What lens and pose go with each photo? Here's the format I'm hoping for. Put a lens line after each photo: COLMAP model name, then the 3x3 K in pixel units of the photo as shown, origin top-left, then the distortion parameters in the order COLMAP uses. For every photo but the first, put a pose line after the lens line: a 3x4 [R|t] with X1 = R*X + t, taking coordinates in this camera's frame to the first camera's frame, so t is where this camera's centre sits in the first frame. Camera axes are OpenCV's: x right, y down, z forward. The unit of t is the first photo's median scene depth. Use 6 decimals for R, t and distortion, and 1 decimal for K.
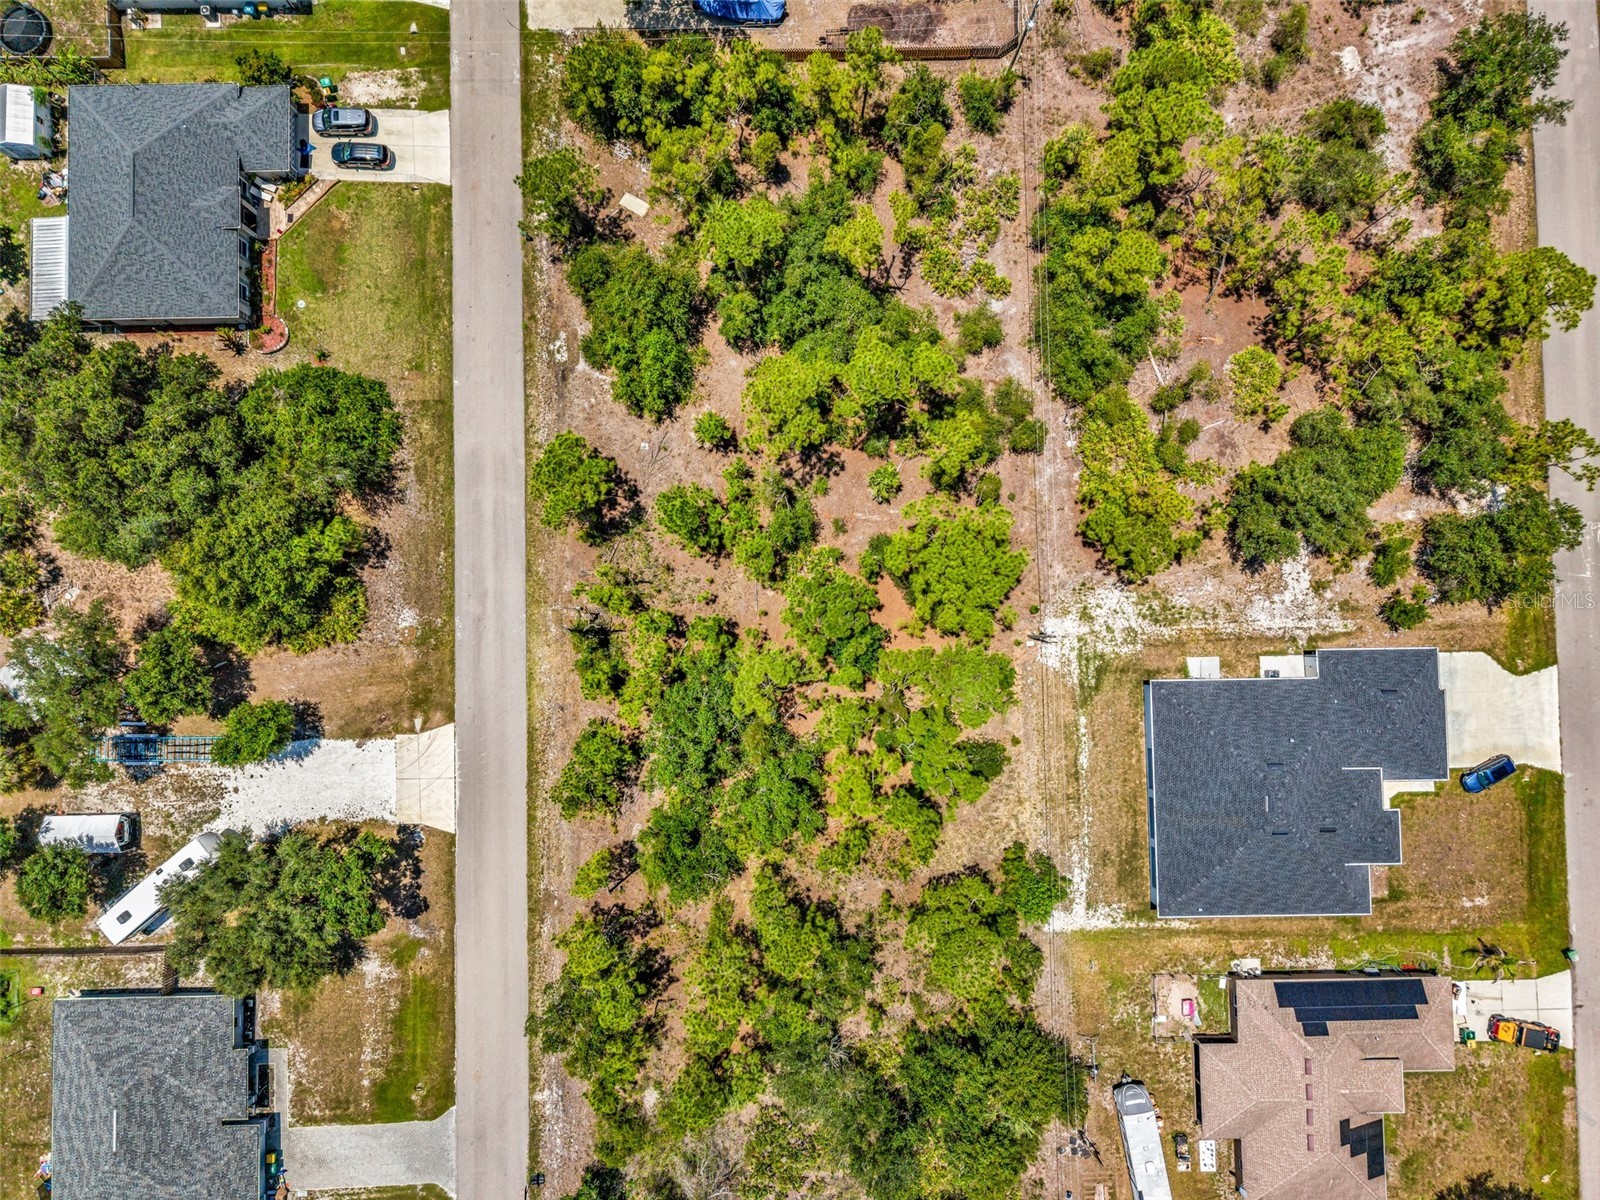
lens RADIAL K [[1070.9, 0, 798.5], [0, 1070.9, 597.4], [0, 0, 1]] dist [0.027547, -0.027529]
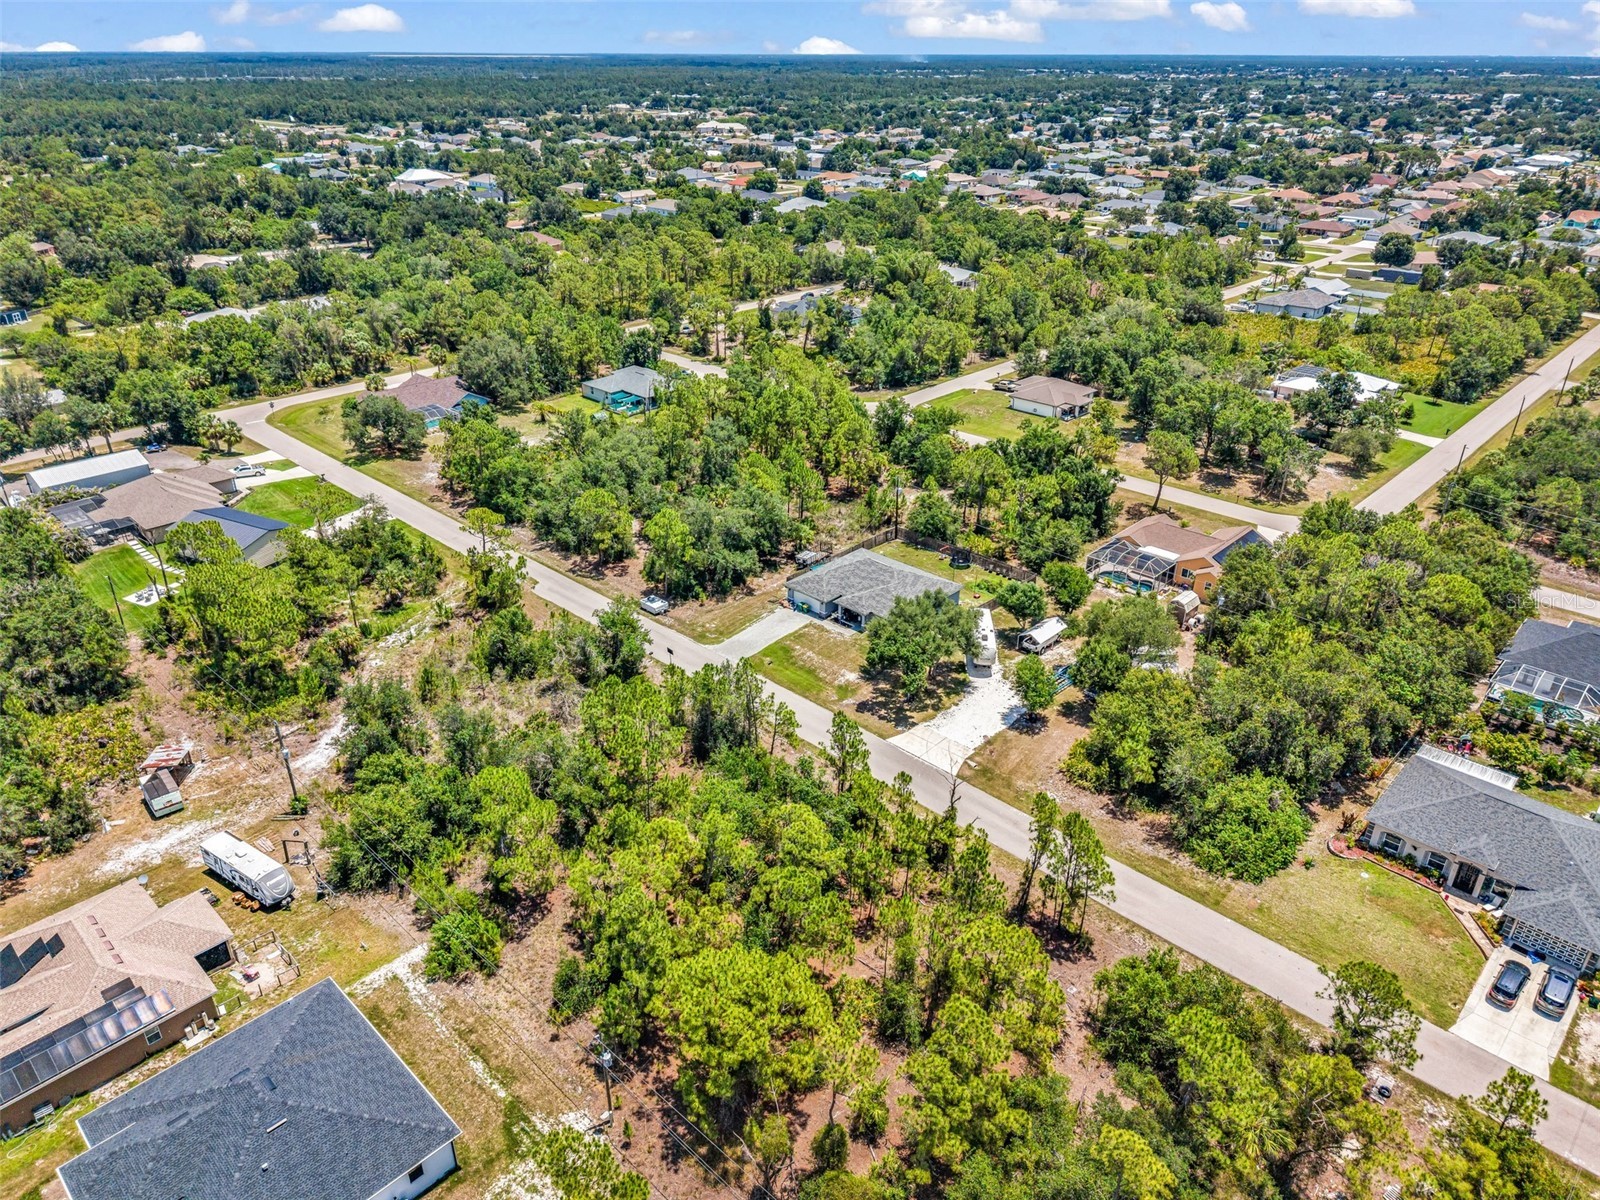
lens RADIAL K [[1070.9, 0, 798.5], [0, 1070.9, 597.4], [0, 0, 1]] dist [0.027547, -0.027529]
pose [[-0.703426, 0.320844, -0.634232, 0.512264], [-0.710276, -0.284088, 0.644052, -0.484540], [0.026462, 0.903522, 0.427723, 0.292464]]
